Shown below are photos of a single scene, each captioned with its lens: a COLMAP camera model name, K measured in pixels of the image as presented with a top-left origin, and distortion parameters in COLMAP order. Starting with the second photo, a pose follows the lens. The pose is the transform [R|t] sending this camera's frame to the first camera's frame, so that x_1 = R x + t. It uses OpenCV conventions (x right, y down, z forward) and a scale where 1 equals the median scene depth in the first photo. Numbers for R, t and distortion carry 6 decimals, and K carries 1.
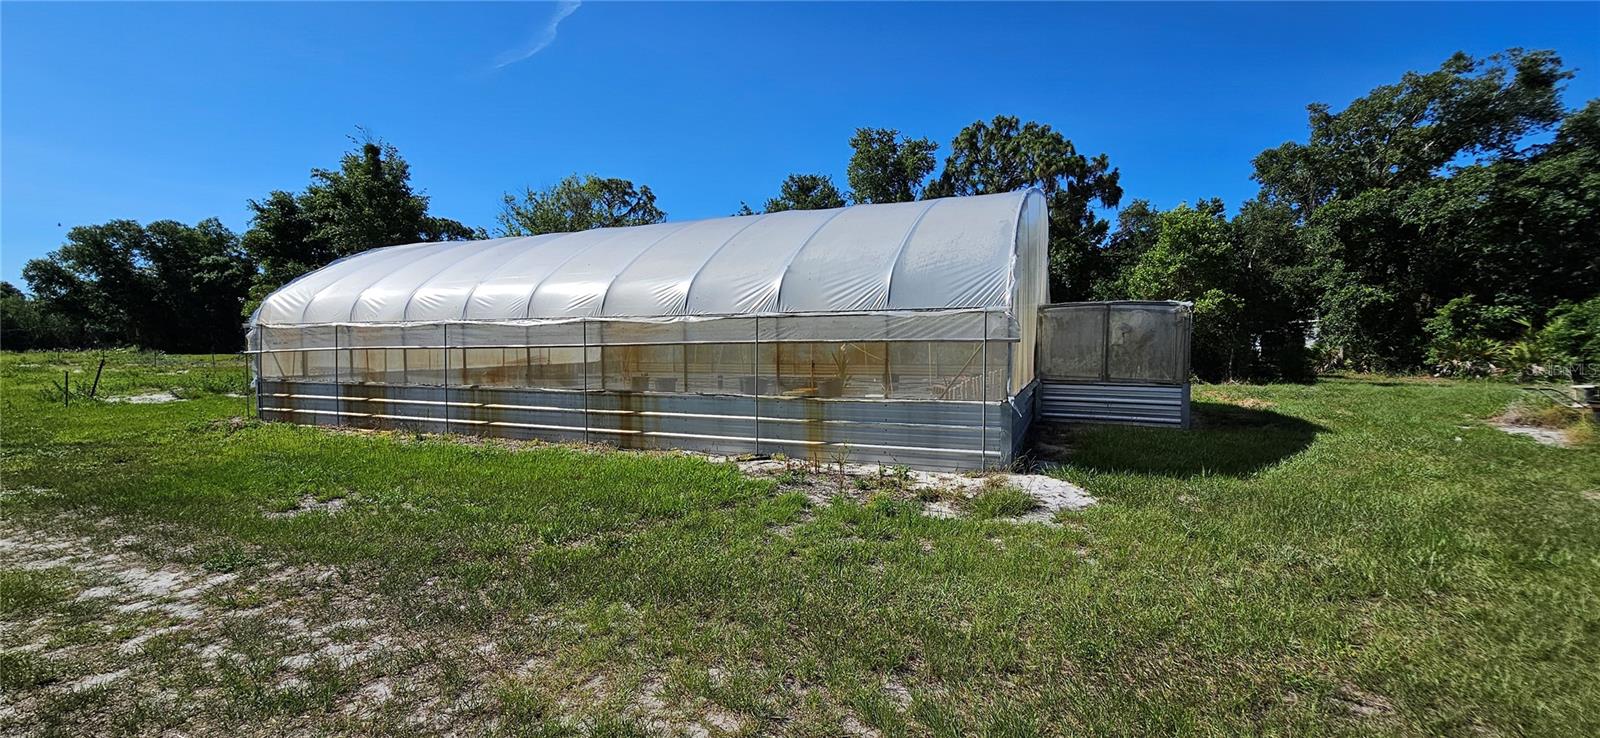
lens RADIAL K [[605.0, 0, 800.0], [0, 605.0, 359.3], [0, 0, 1]] dist [0.004248, 0.000639]
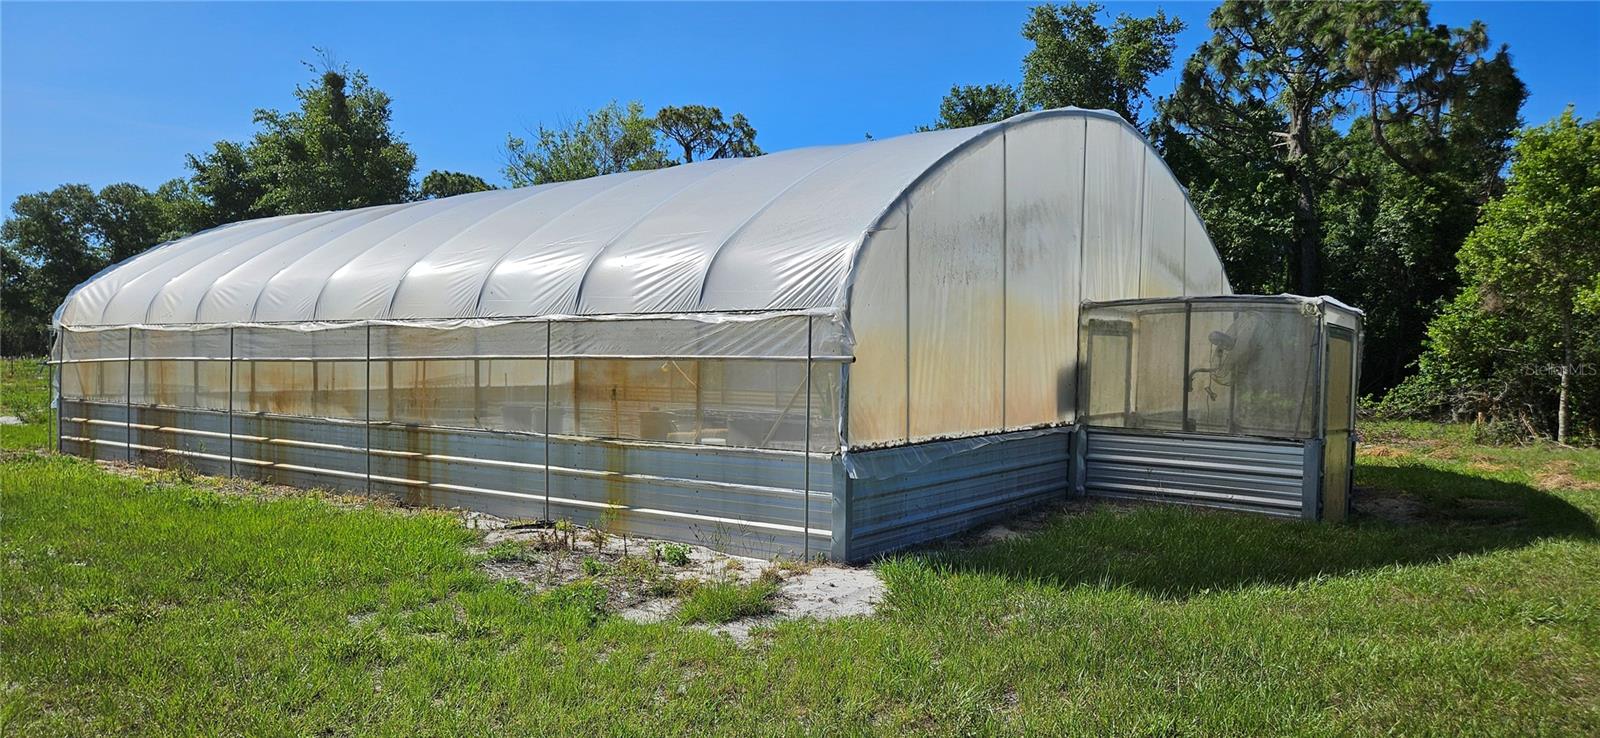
lens RADIAL K [[982.7, 0, 800.1], [0, 982.7, 365.9], [0, 0, 1]] dist [0.046278, -0.006452]
pose [[0.975080, 0.014645, -0.221371, 0.110045], [-0.019241, 0.999642, -0.018619, -0.000827], [0.221019, 0.022414, 0.975012, -0.007911]]
